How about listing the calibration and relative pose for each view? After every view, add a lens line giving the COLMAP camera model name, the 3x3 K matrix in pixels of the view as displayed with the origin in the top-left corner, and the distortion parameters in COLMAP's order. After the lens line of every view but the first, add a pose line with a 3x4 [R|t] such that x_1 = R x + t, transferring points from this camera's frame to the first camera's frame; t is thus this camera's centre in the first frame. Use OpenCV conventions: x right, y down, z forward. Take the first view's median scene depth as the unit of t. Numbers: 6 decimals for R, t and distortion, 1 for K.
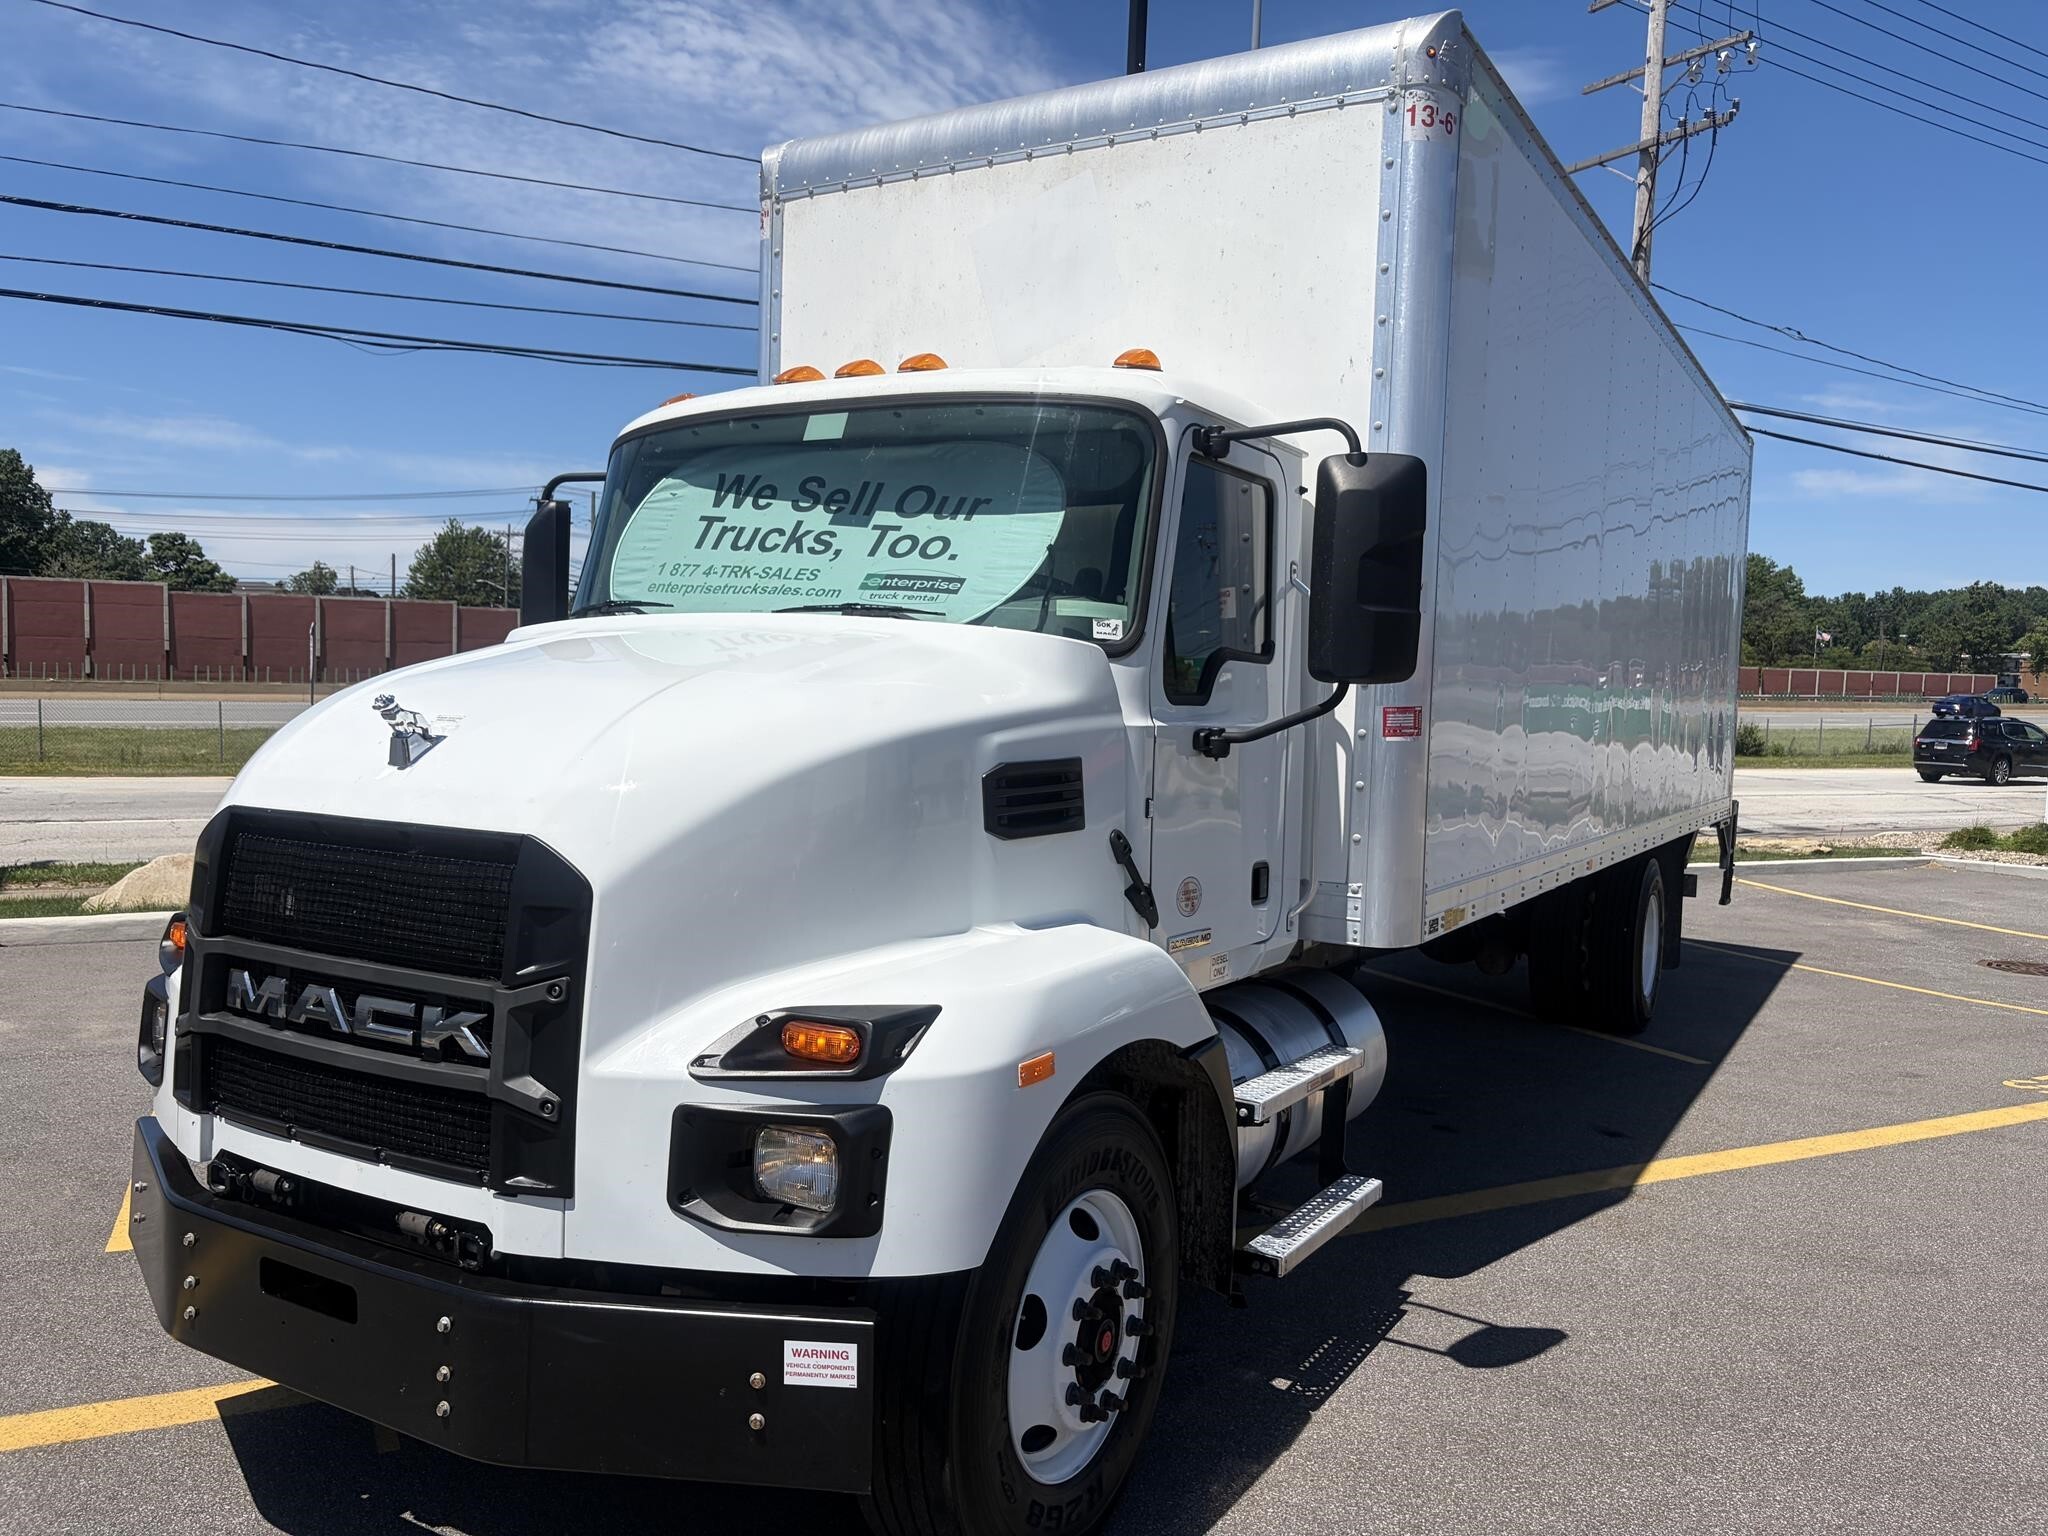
lens RADIAL K [[1575.7, 0, 1017.6], [0, 1575.7, 804.2], [0, 0, 1]] dist [-0.003032, 0.002237]
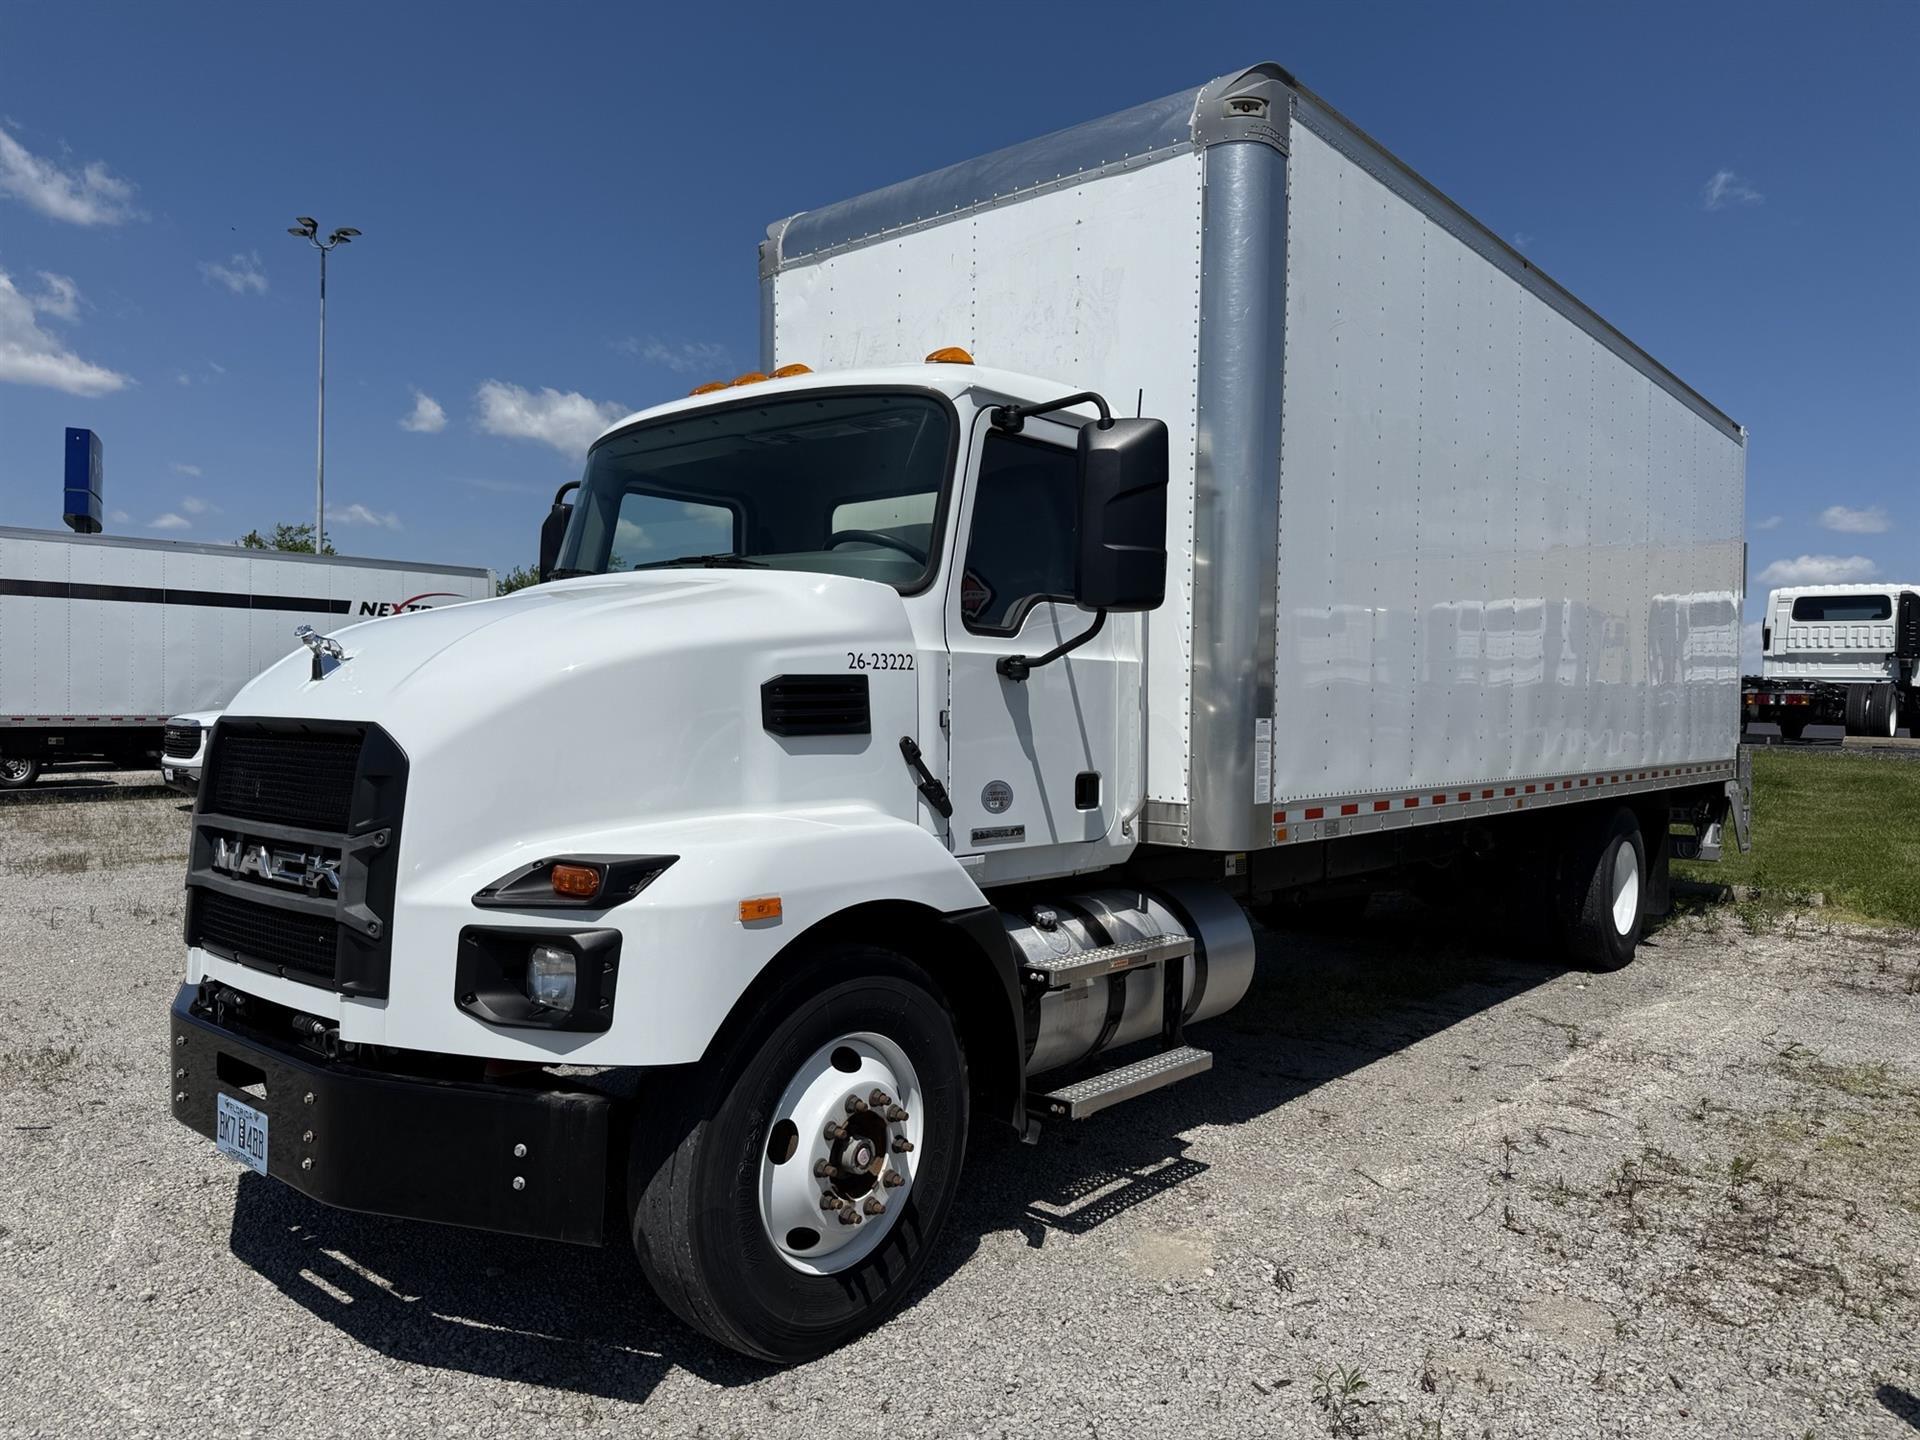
lens RADIAL K [[1366.0, 0, 941.2], [0, 1366.0, 728.2], [0, 0, 1]] dist [0.043338, -0.000078]
pose [[0.982948, -0.010920, -0.183561, 0.342328], [0.003013, 0.999058, -0.043300, 0.069237], [0.183860, 0.042008, 0.982054, -0.044094]]
